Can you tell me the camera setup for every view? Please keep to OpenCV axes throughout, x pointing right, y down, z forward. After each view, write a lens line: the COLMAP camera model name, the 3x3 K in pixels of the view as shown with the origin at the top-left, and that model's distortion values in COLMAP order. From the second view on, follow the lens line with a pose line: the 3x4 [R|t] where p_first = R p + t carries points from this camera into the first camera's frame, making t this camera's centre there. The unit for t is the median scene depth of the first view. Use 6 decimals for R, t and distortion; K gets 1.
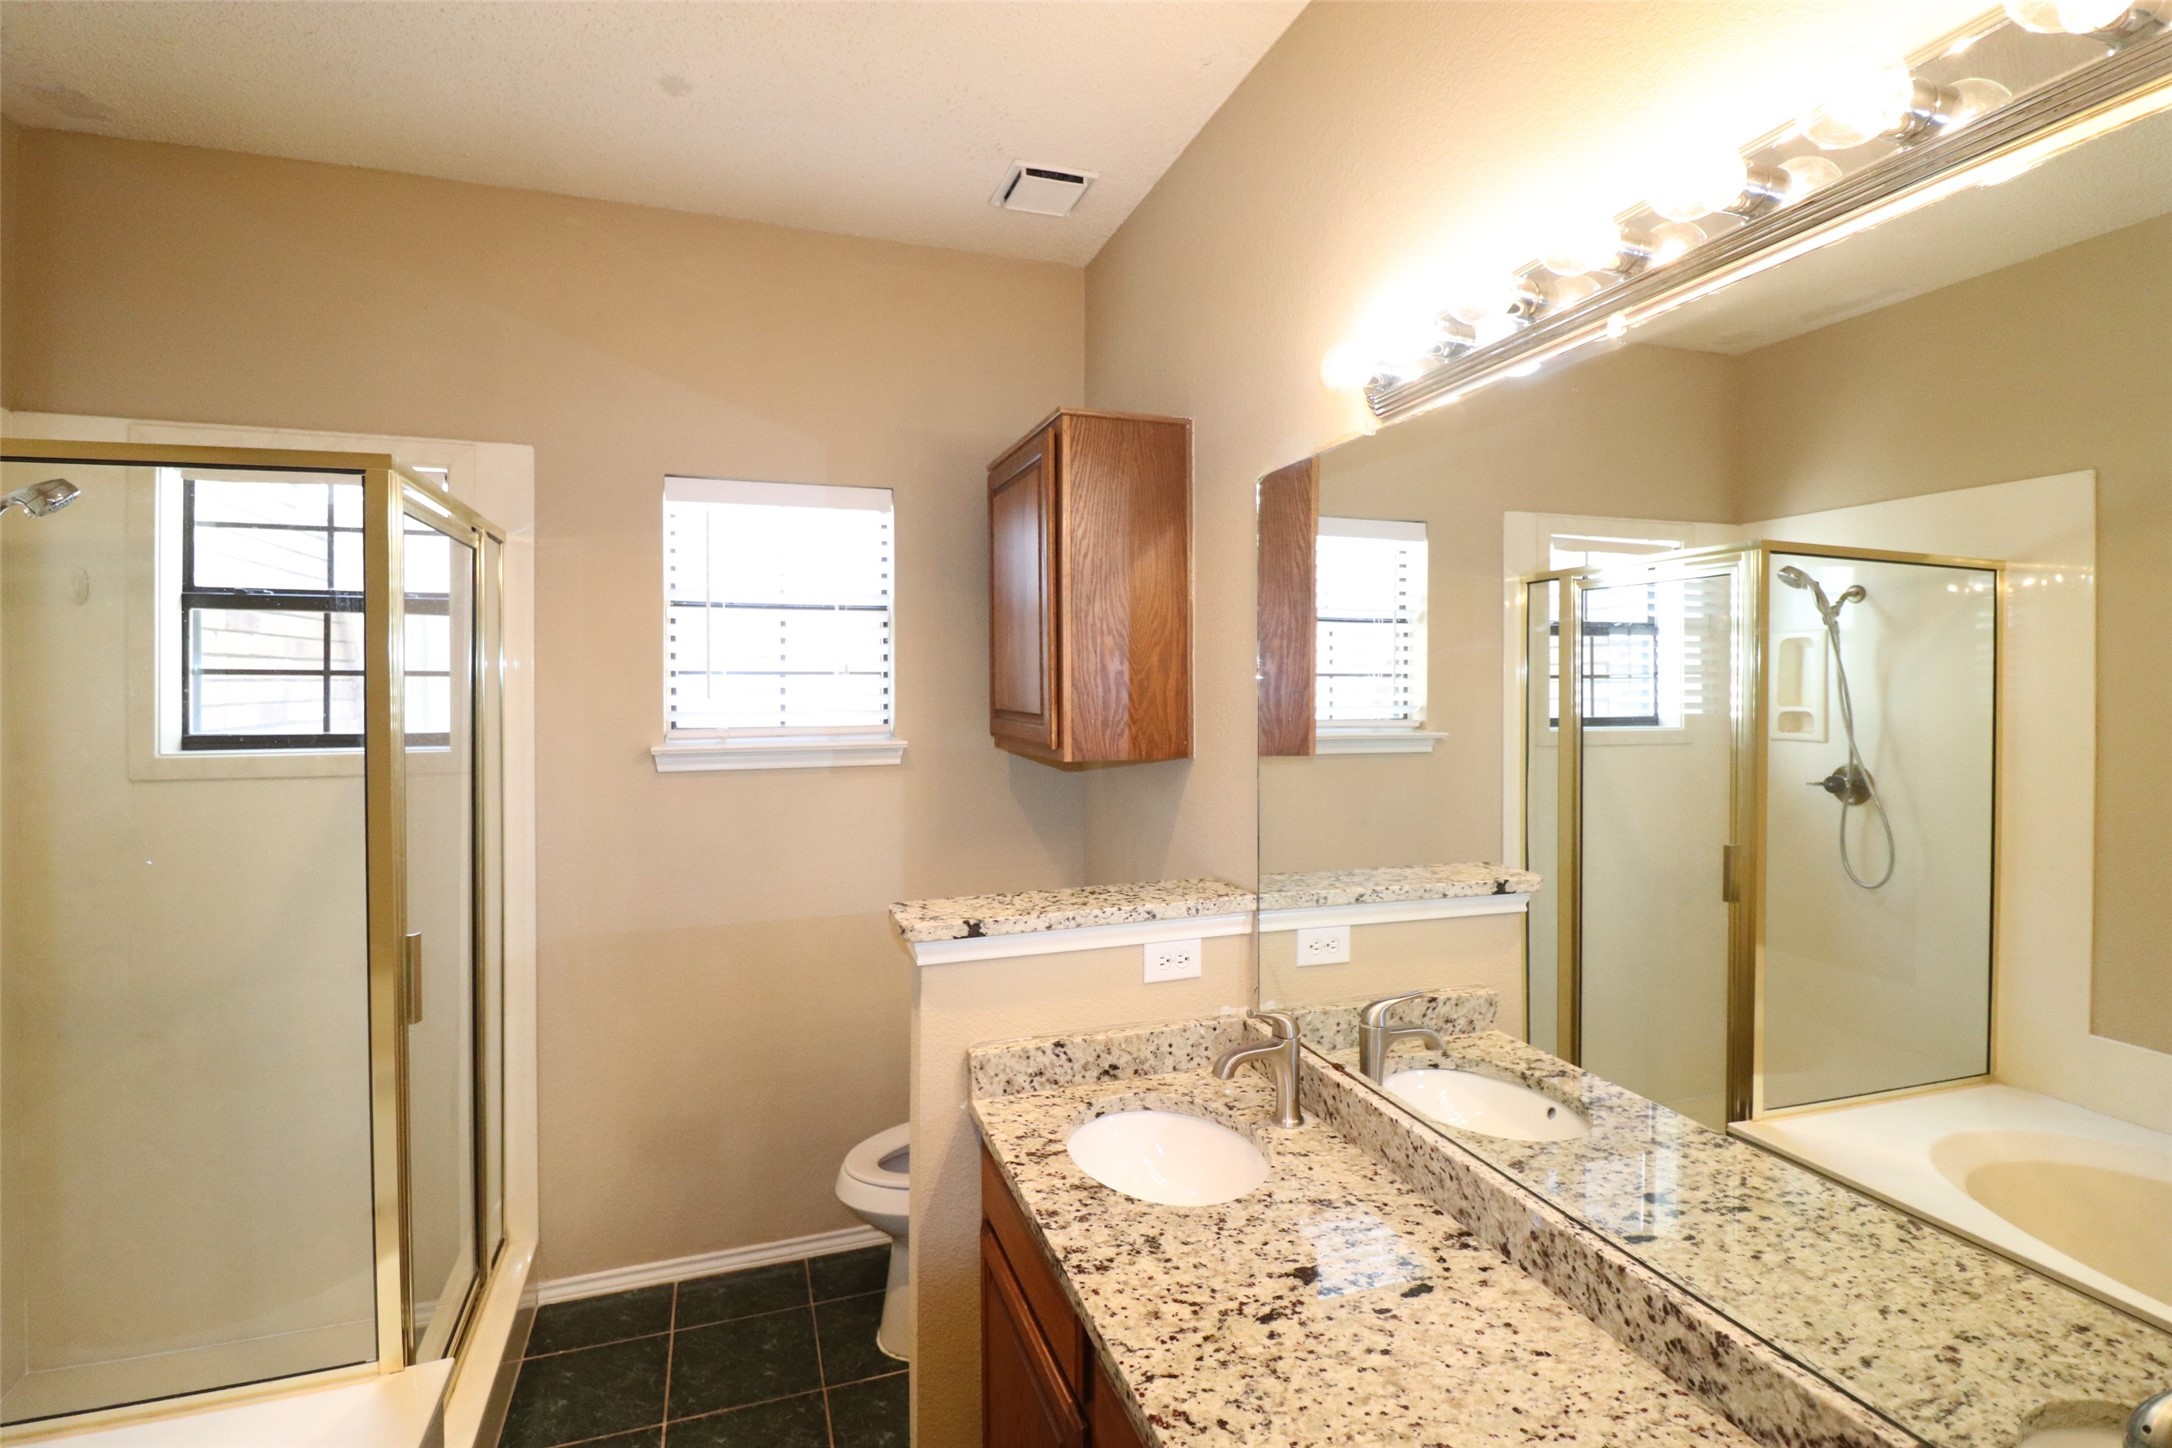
lens RADIAL K [[1037.2, 0, 1079.1], [0, 1037.2, 710.5], [0, 0, 1]] dist [-0.005100, -0.001281]
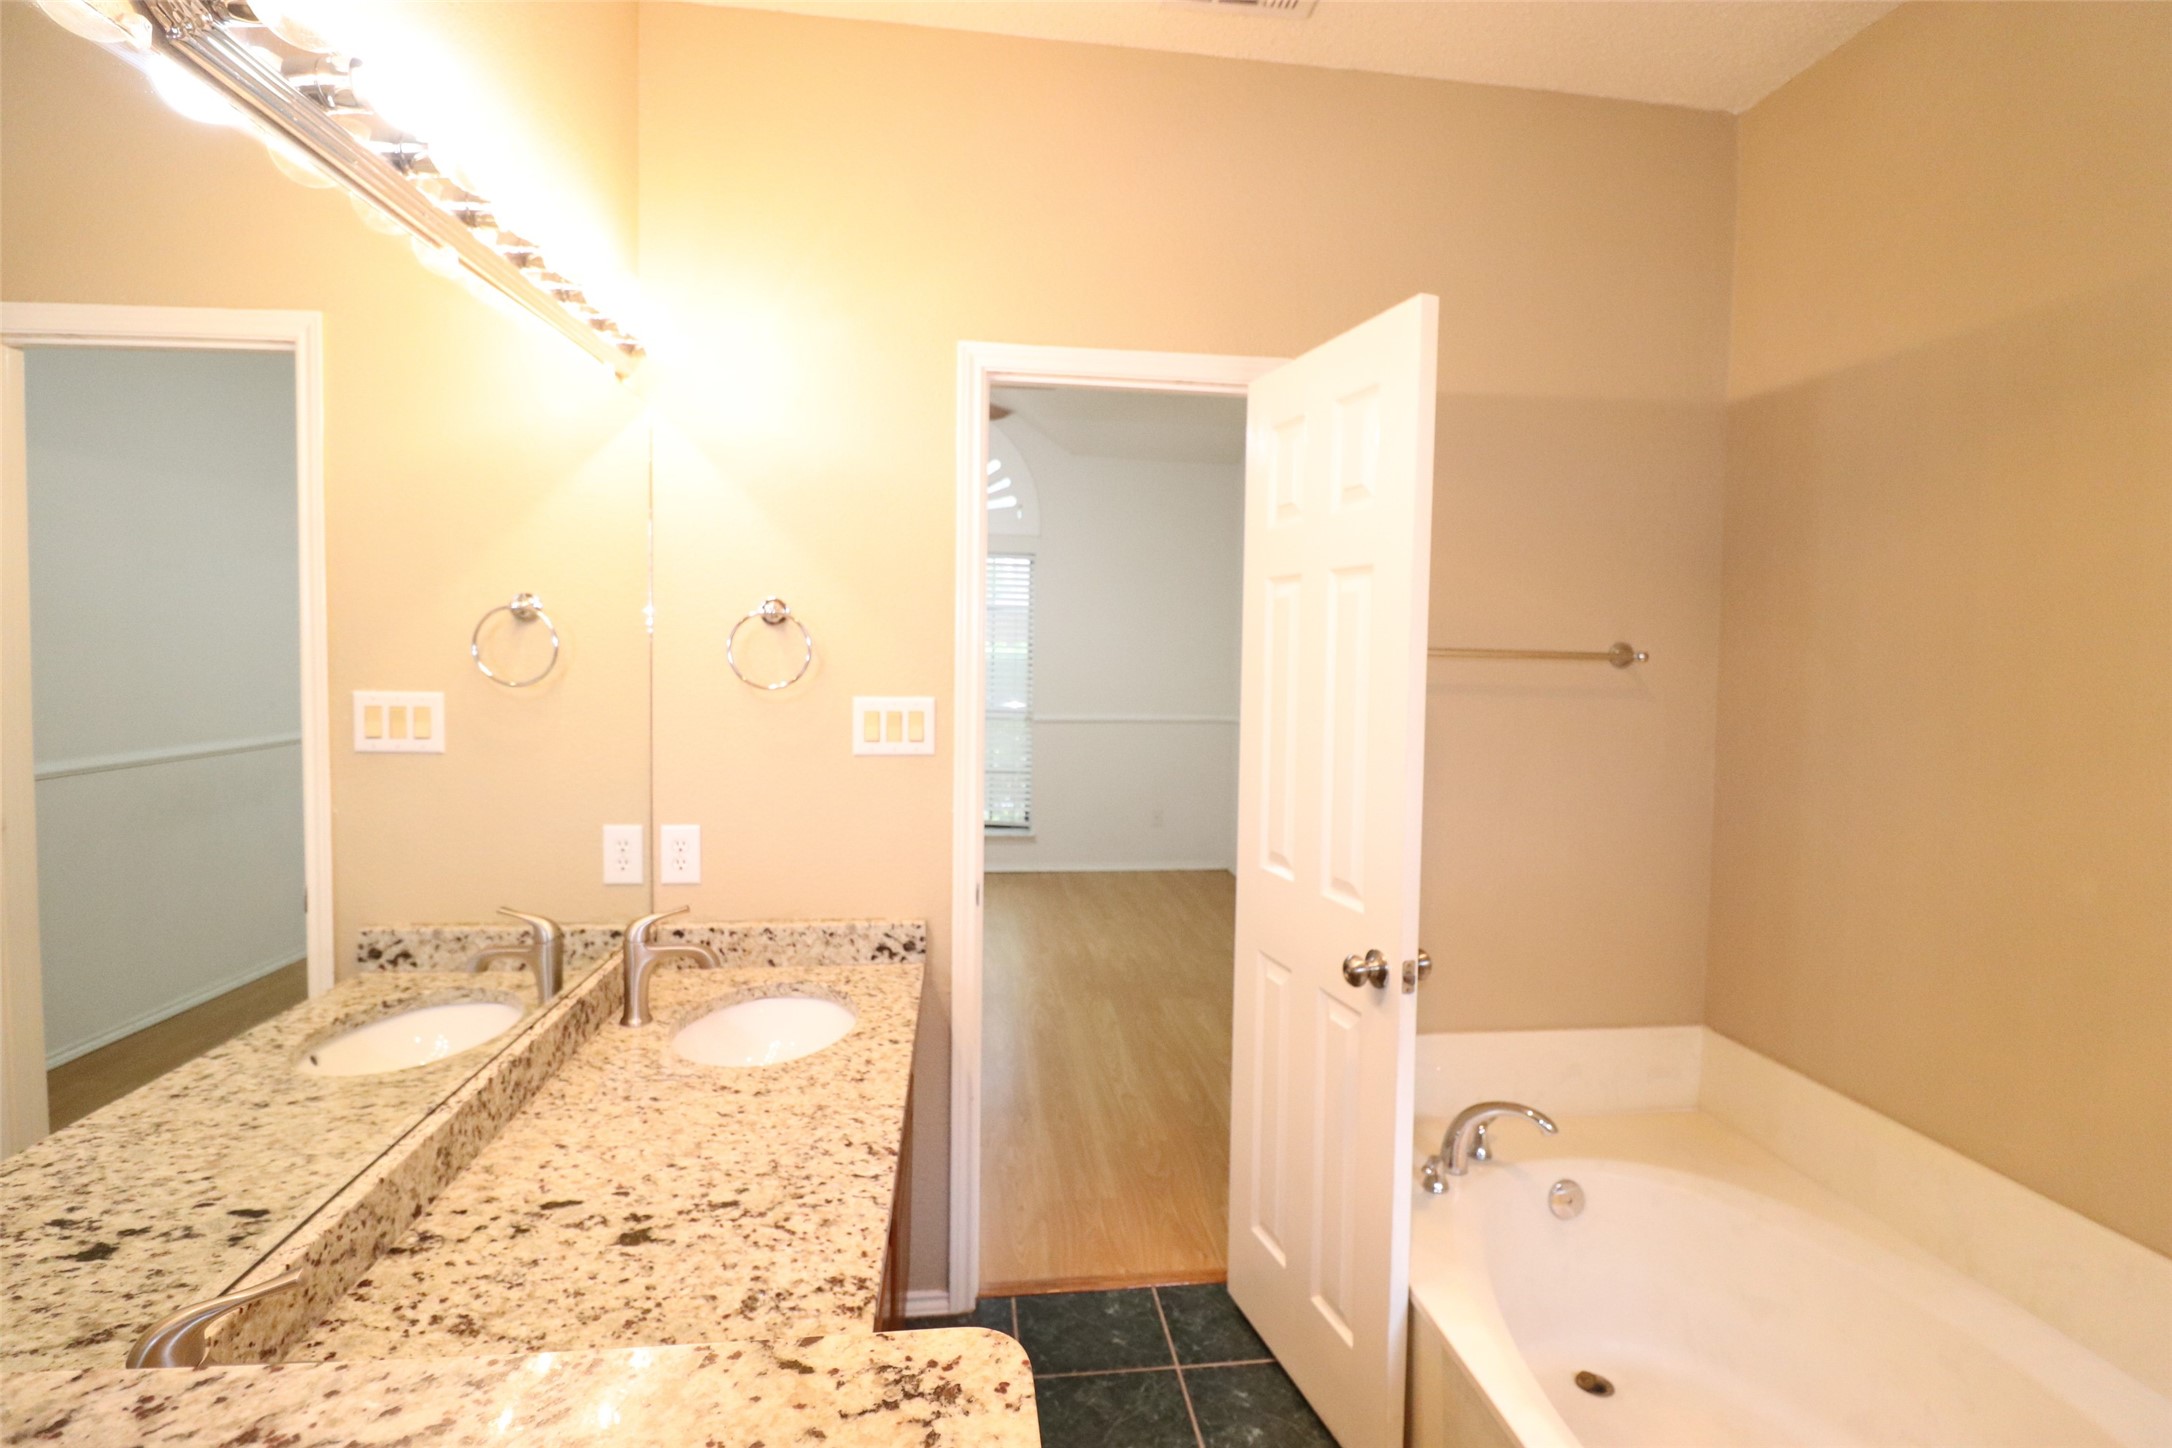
lens RADIAL K [[1037.2, 0, 1079.6], [0, 1037.2, 723.1], [0, 0, 1]] dist [-0.005100, -0.001281]
pose [[-0.978520, -0.026596, 0.204428, -0.343525], [-0.007212, 0.995452, 0.094987, 0.008050], [-0.206025, 0.091473, -0.974262, 1.806594]]
